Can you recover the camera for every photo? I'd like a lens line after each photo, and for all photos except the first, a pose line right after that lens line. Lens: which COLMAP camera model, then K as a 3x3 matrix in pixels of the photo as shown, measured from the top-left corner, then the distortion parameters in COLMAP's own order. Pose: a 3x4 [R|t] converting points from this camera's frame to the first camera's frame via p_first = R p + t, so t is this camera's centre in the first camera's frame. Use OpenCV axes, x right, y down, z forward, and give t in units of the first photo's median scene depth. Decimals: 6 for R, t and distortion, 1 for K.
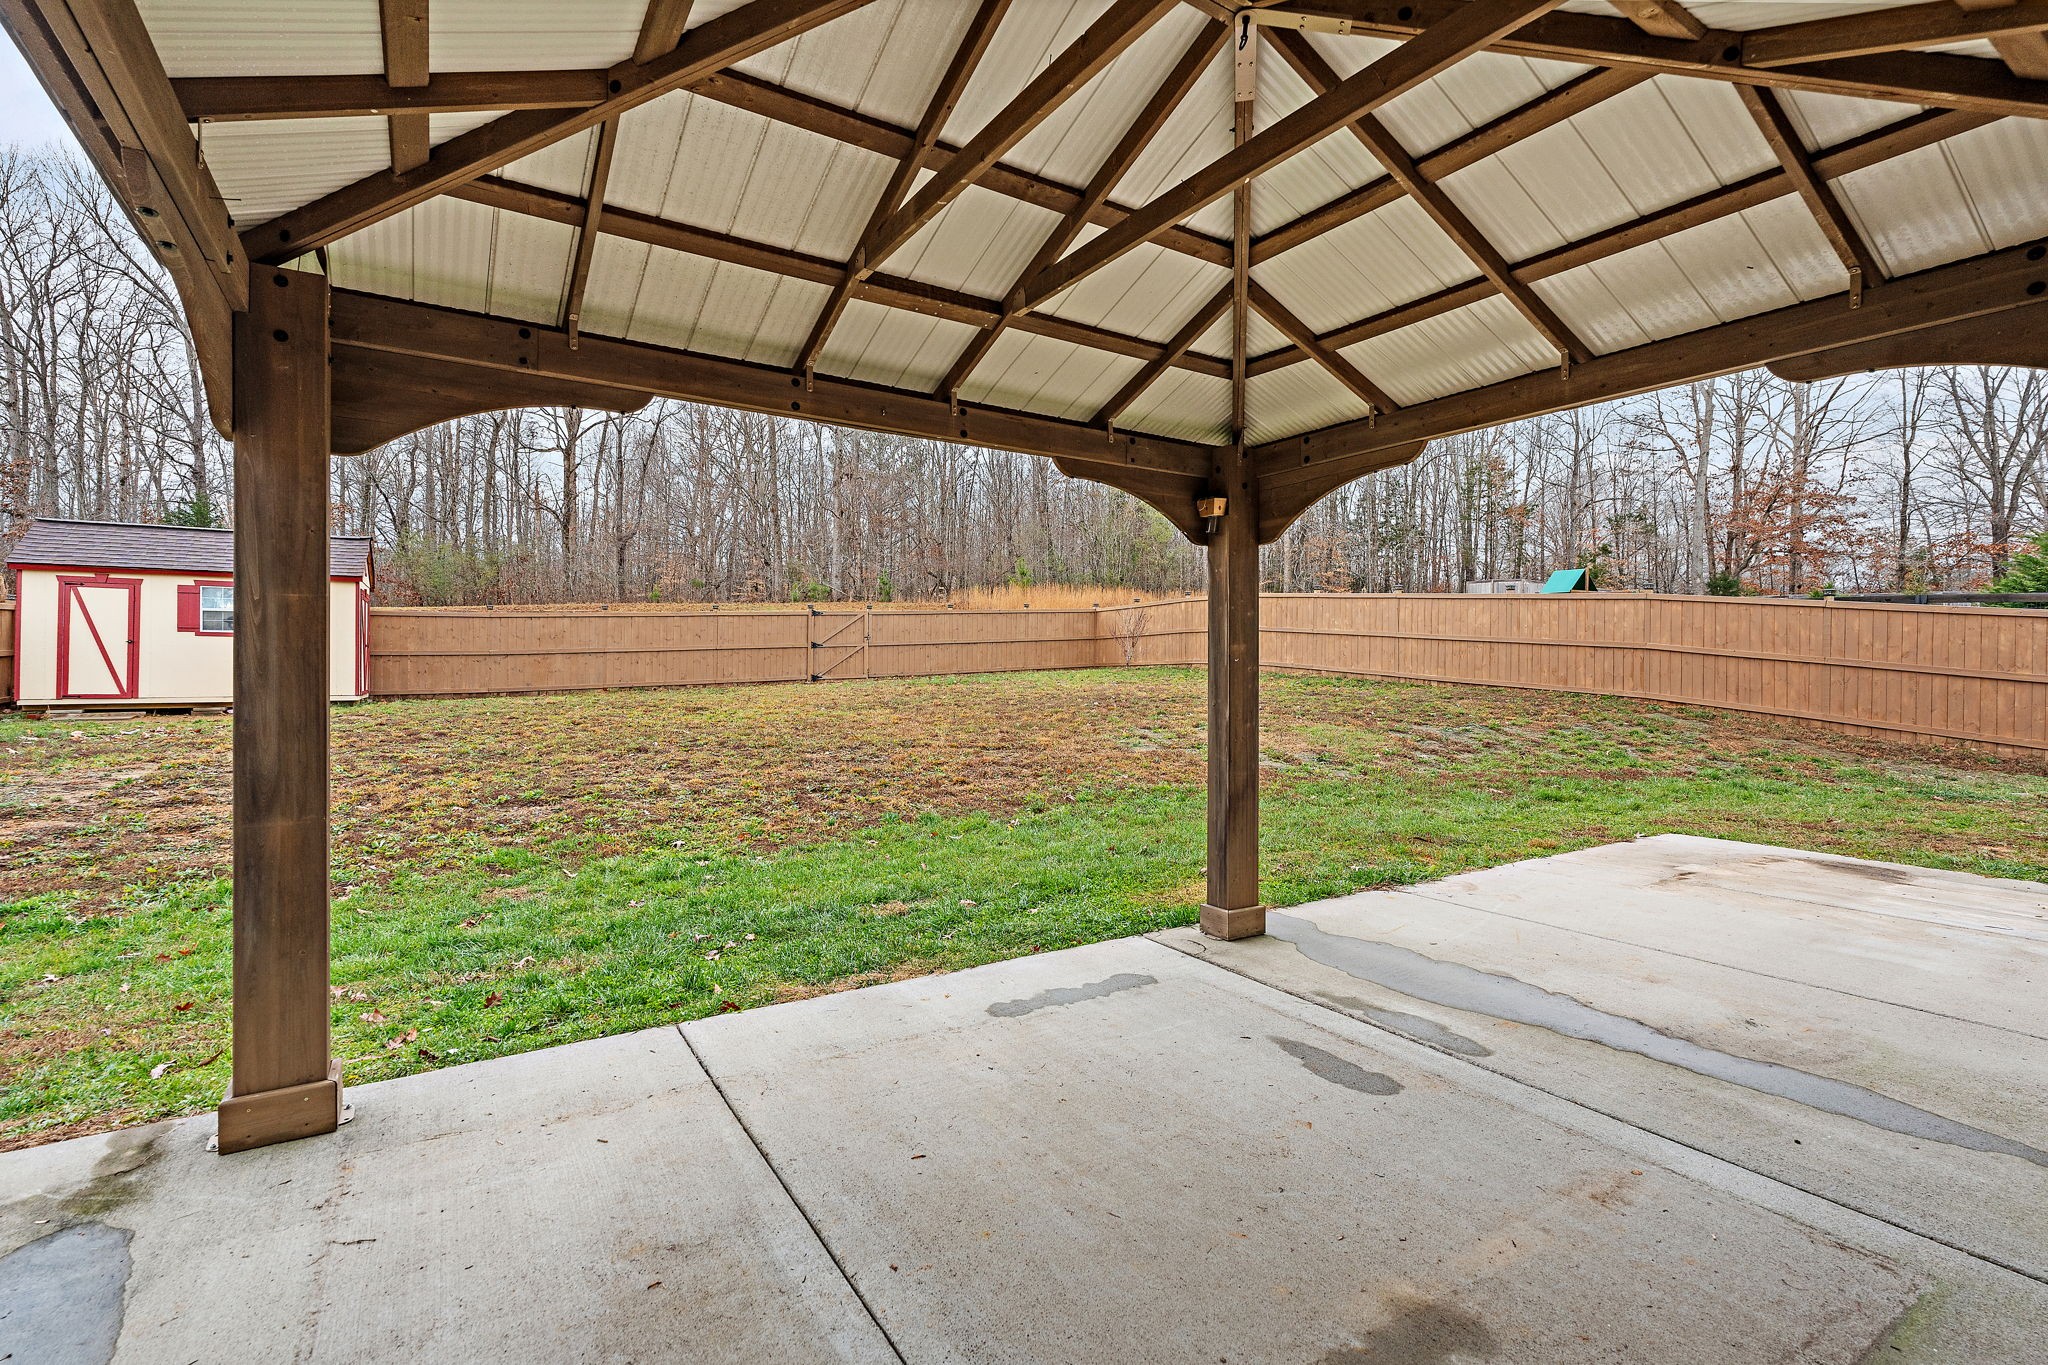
lens RADIAL K [[935.5, 0, 1023.6], [0, 935.5, 664.2], [0, 0, 1]] dist [0.003852, 0.000650]
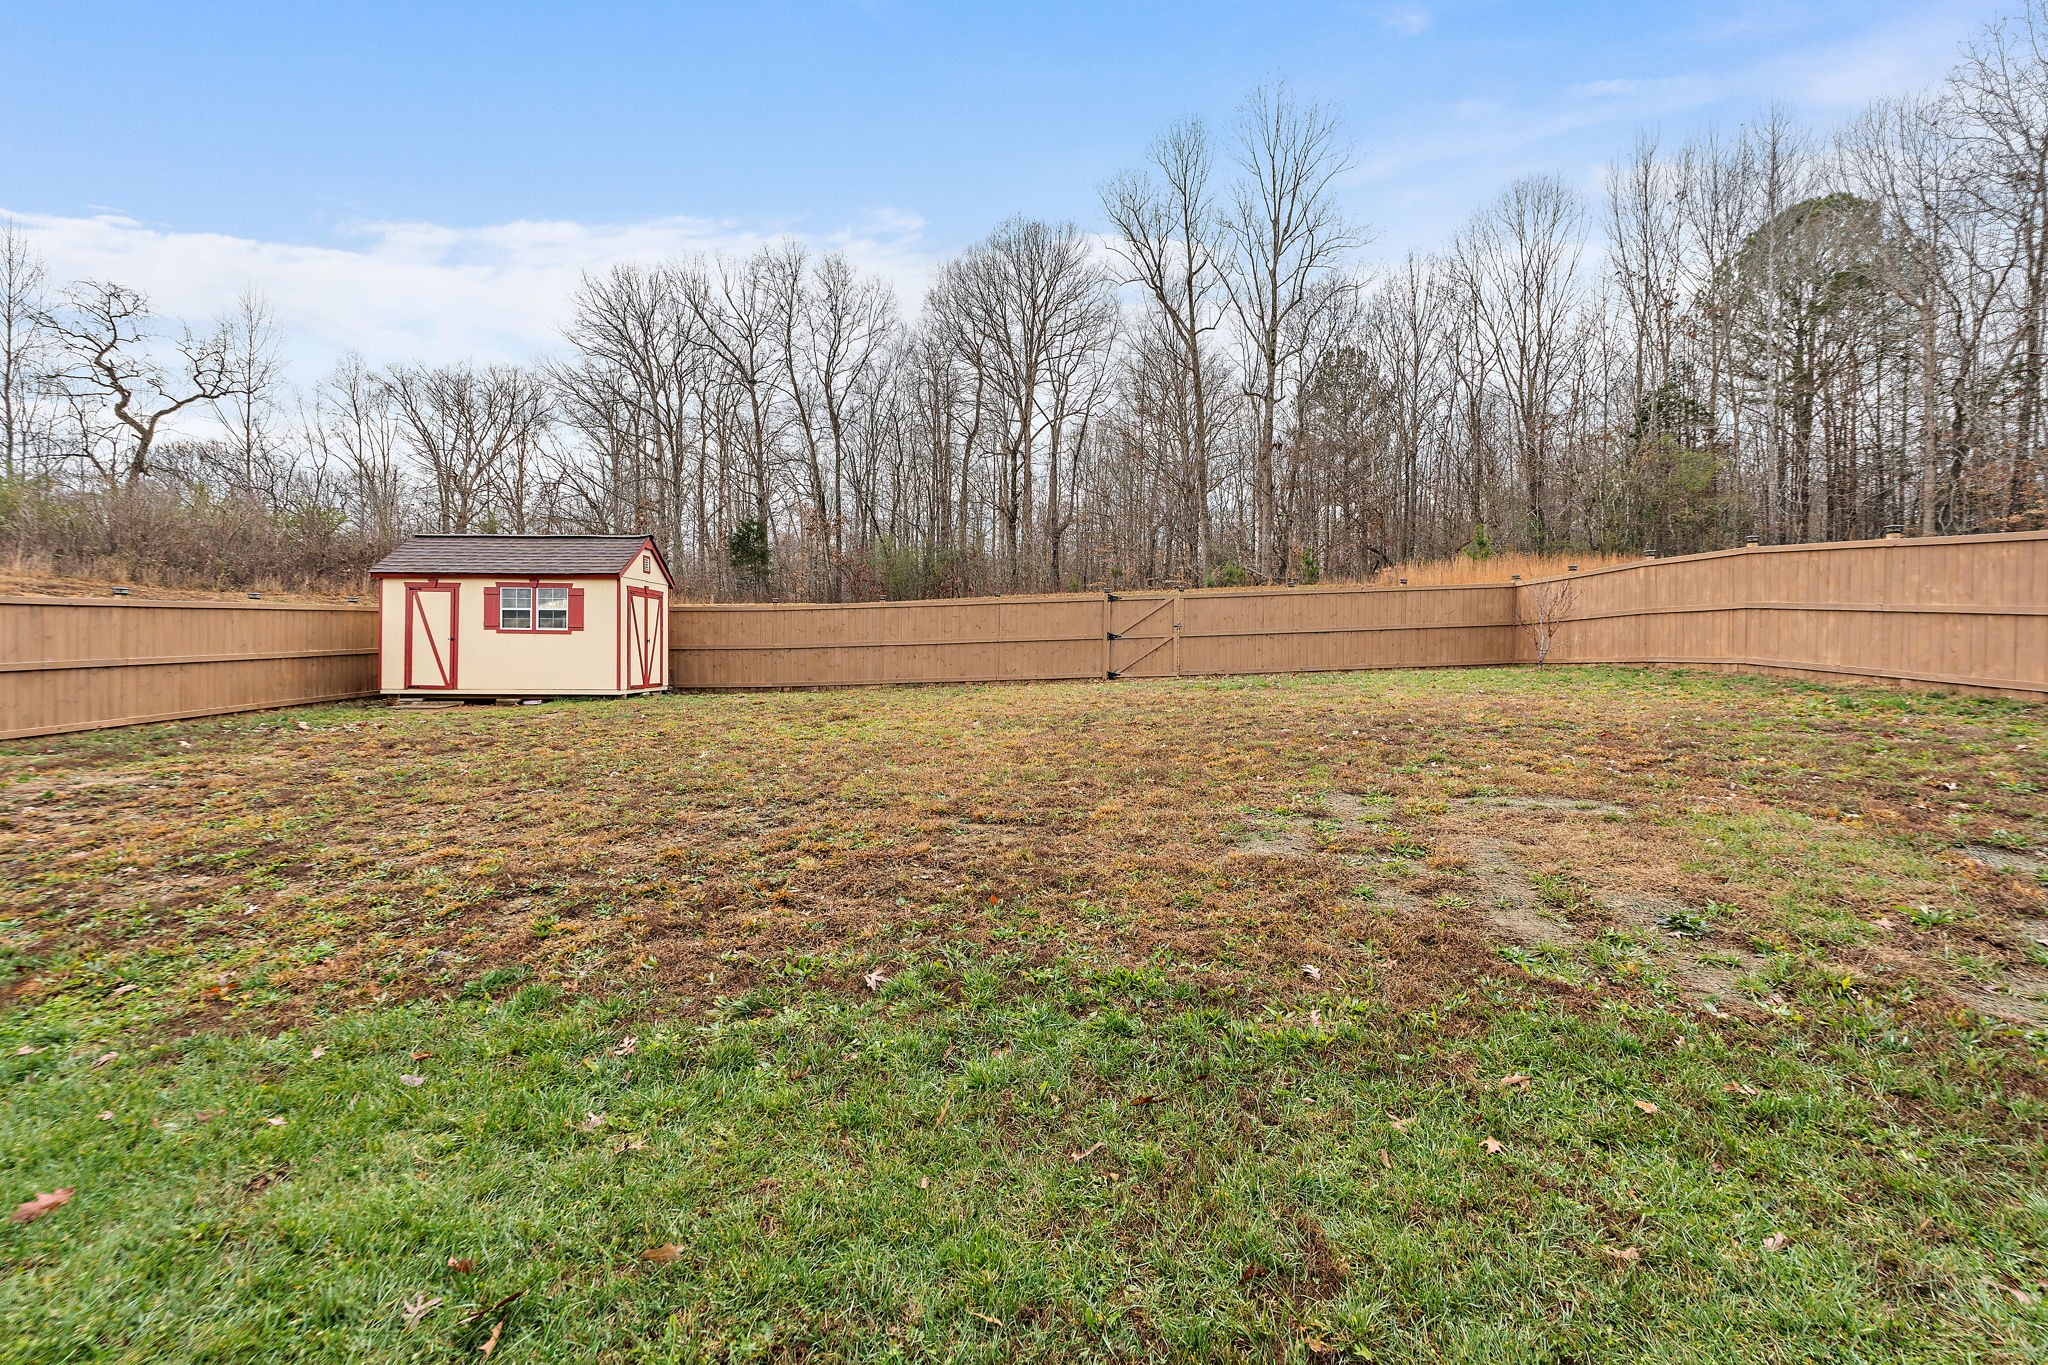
lens RADIAL K [[935.5, 0, 1038.8], [0, 935.5, 666.3], [0, 0, 1]] dist [0.003852, 0.000650]
pose [[0.871053, 0.010625, -0.491074, 0.151681], [-0.002611, 0.999852, 0.017002, -0.008993], [0.491182, -0.013527, 0.870952, 0.273193]]
